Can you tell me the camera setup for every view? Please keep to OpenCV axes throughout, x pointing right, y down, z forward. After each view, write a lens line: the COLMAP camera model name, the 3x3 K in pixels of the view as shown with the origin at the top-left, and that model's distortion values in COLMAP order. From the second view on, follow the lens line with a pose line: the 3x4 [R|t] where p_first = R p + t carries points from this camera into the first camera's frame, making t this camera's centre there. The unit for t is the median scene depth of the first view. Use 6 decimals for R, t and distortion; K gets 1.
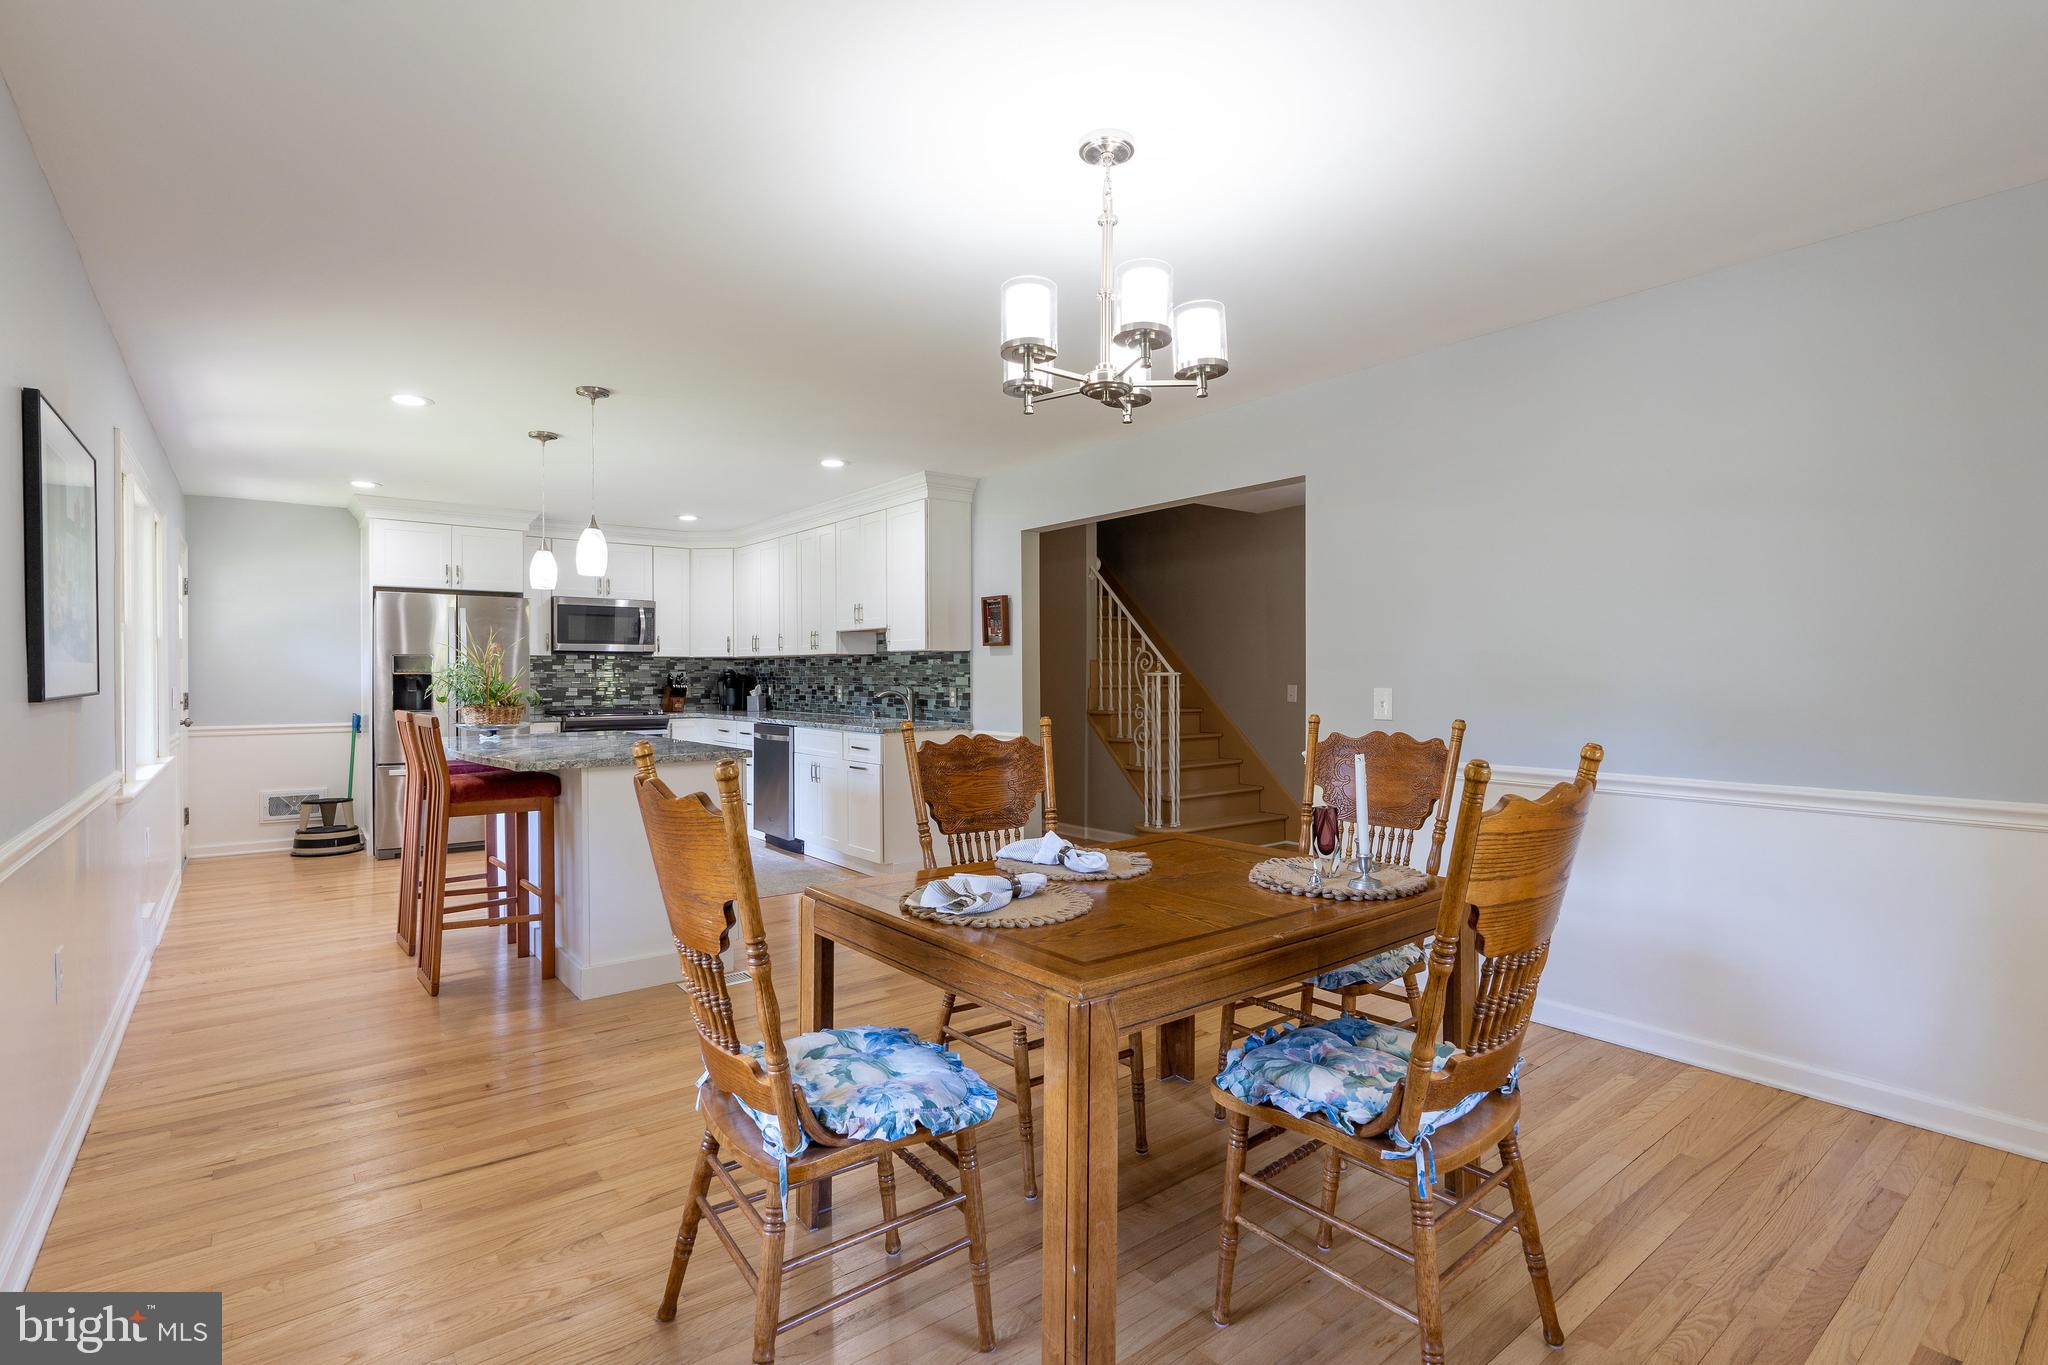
lens RADIAL K [[970.0, 0, 1027.5], [0, 970.0, 681.8], [0, 0, 1]] dist [-0.014595, 0.006508]
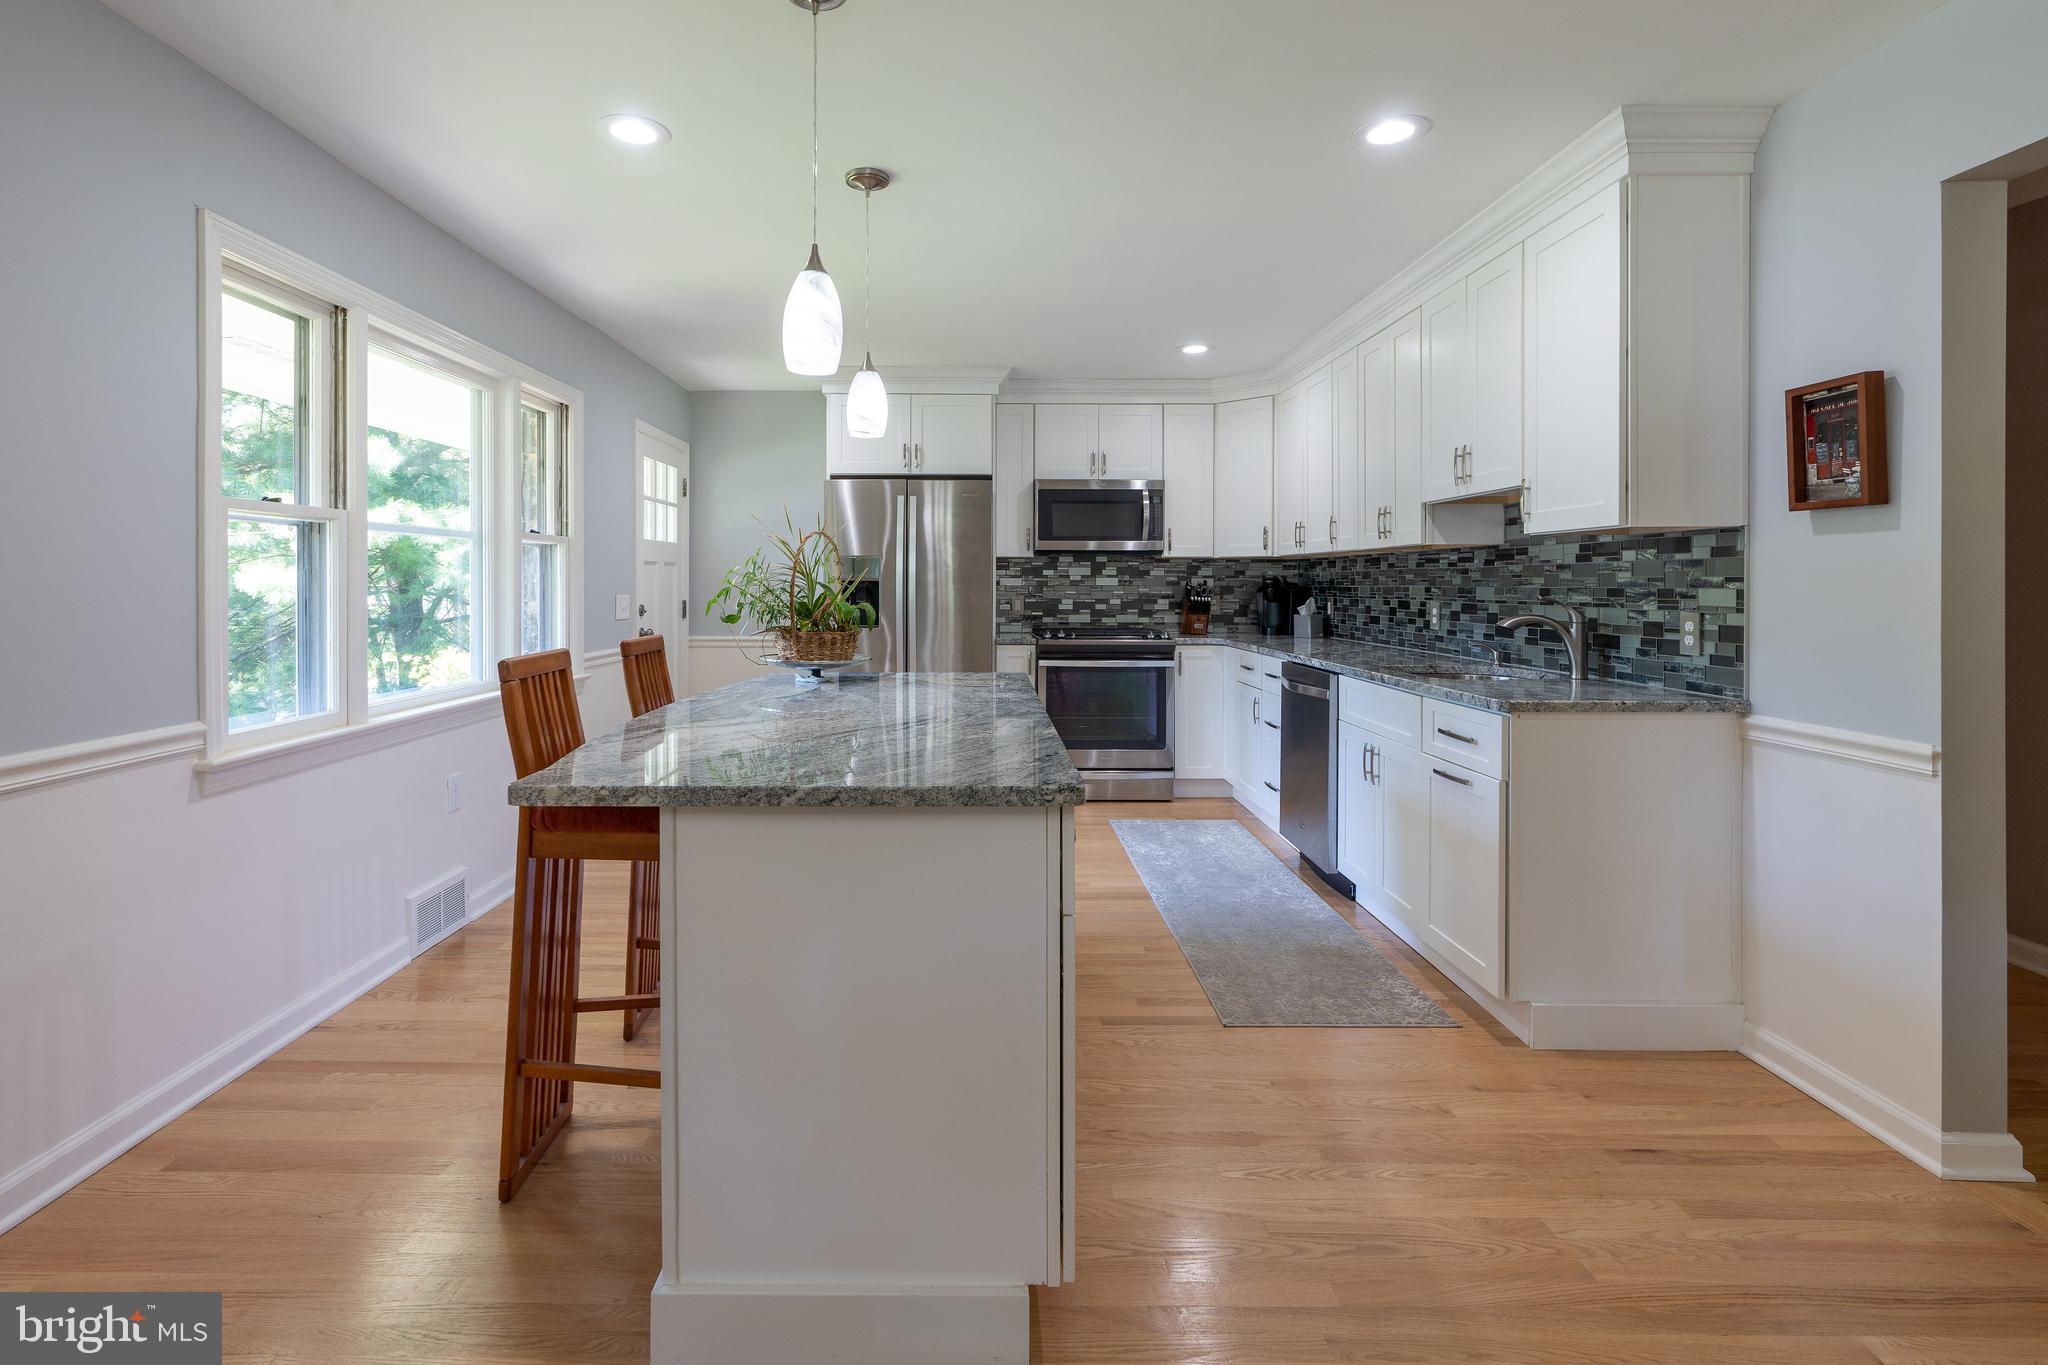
lens RADIAL K [[970.0, 0, 983.3], [0, 970.0, 591.1], [0, 0, 1]] dist [-0.014595, 0.006508]
pose [[0.786477, 0.007714, -0.617571, -0.050030], [-0.007772, 0.999966, 0.002593, -0.001826], [0.617571, 0.002760, 0.786511, 0.387387]]
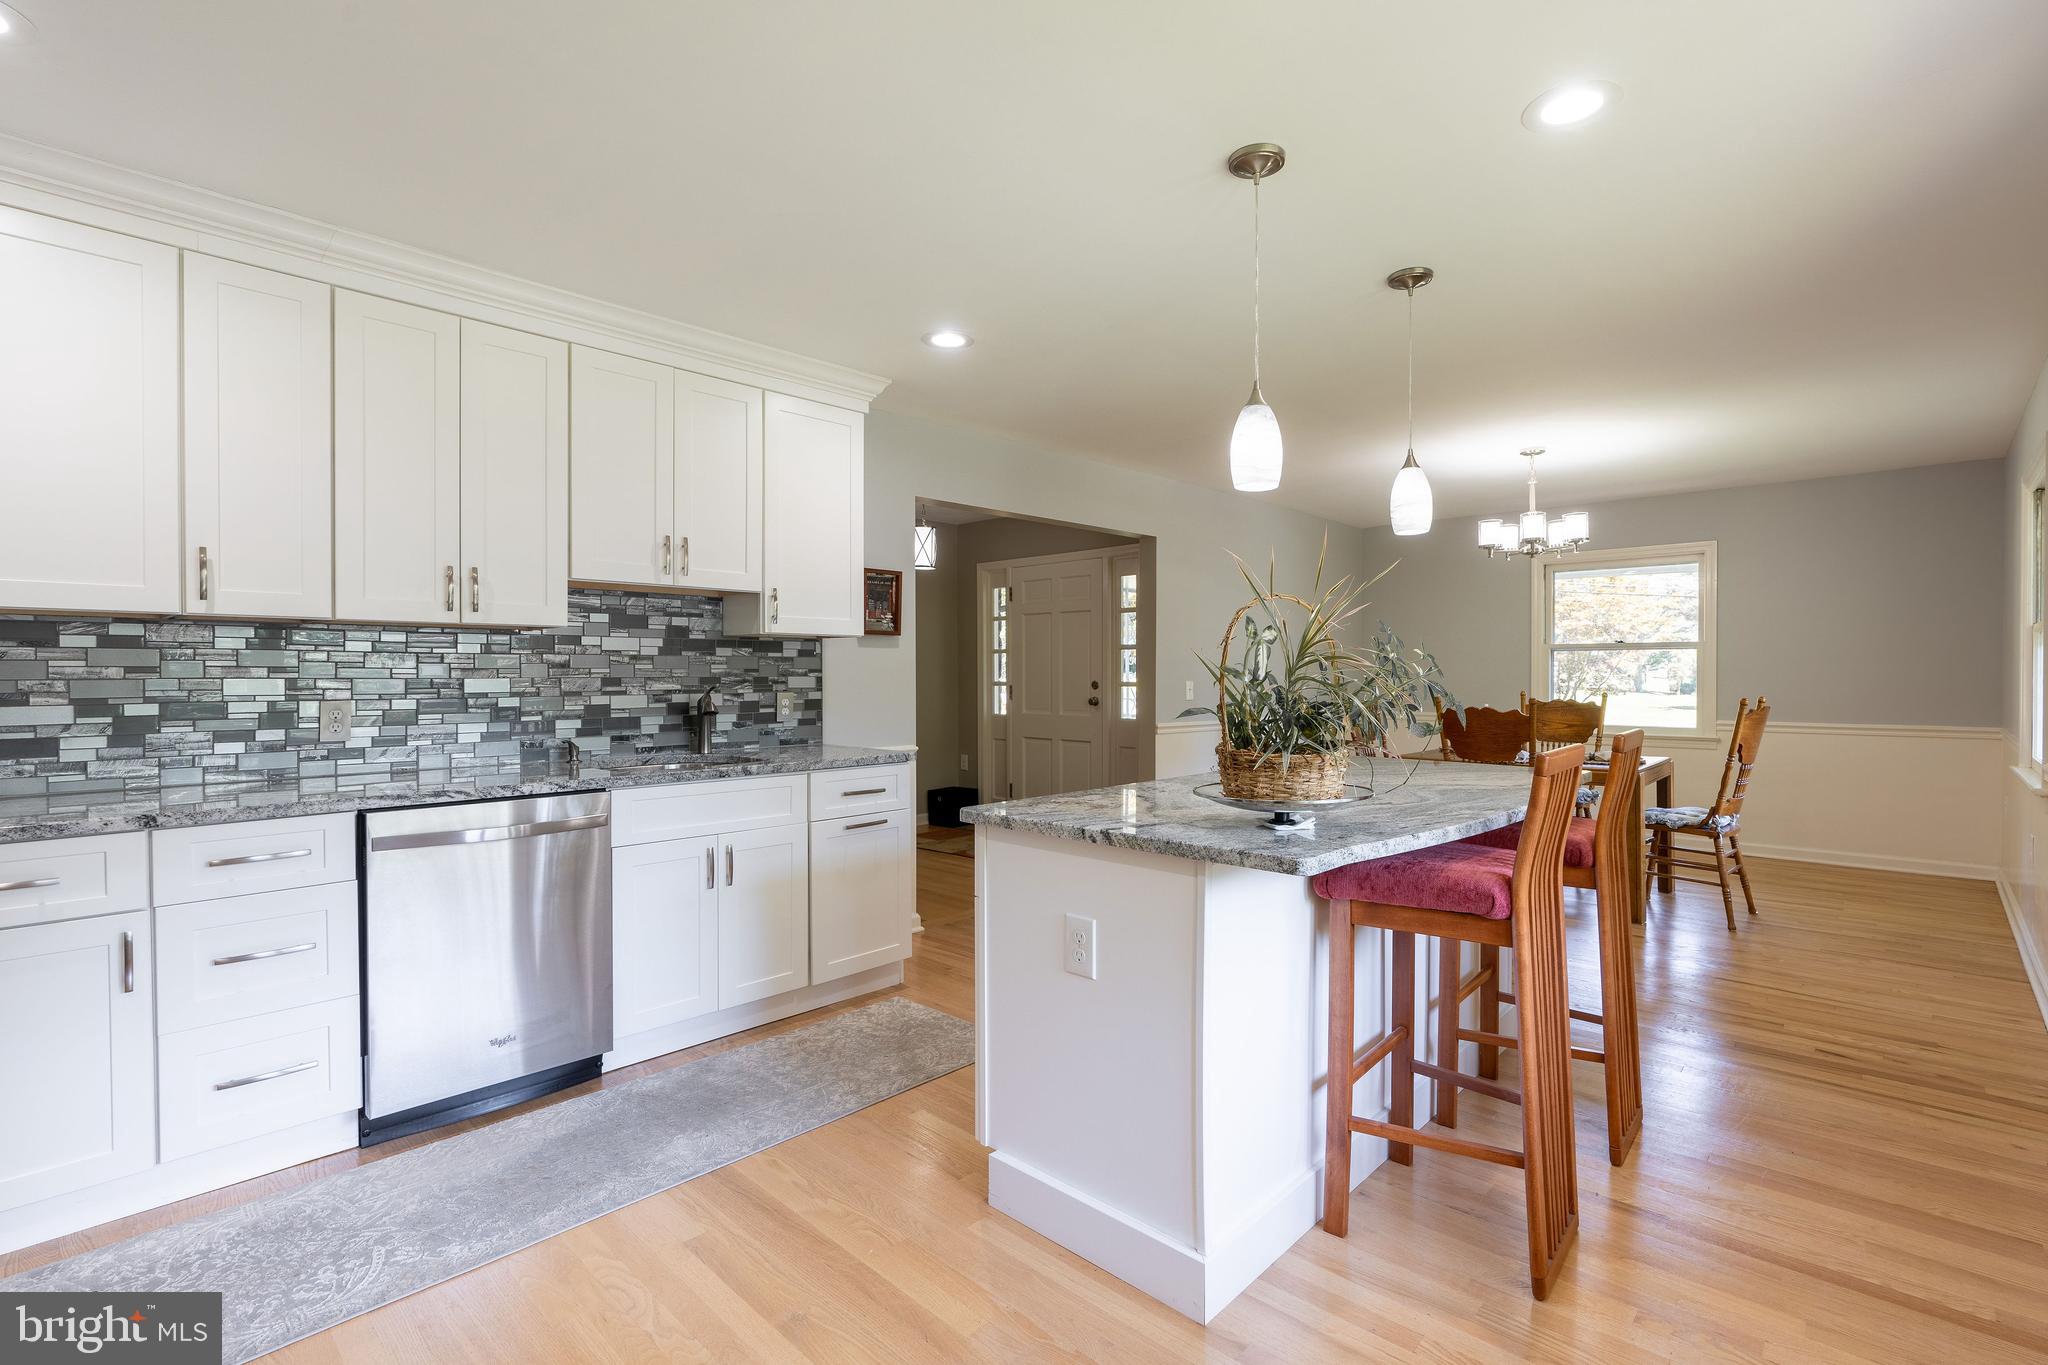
lens RADIAL K [[970.0, 0, 1022.6], [0, 970.0, 673.4], [0, 0, 1]] dist [-0.014595, 0.006508]
pose [[-0.149574, -0.000576, 0.988750, -0.635047], [0.009100, 0.999957, 0.001959, -0.005646], [-0.988709, 0.009291, -0.149562, 0.796333]]
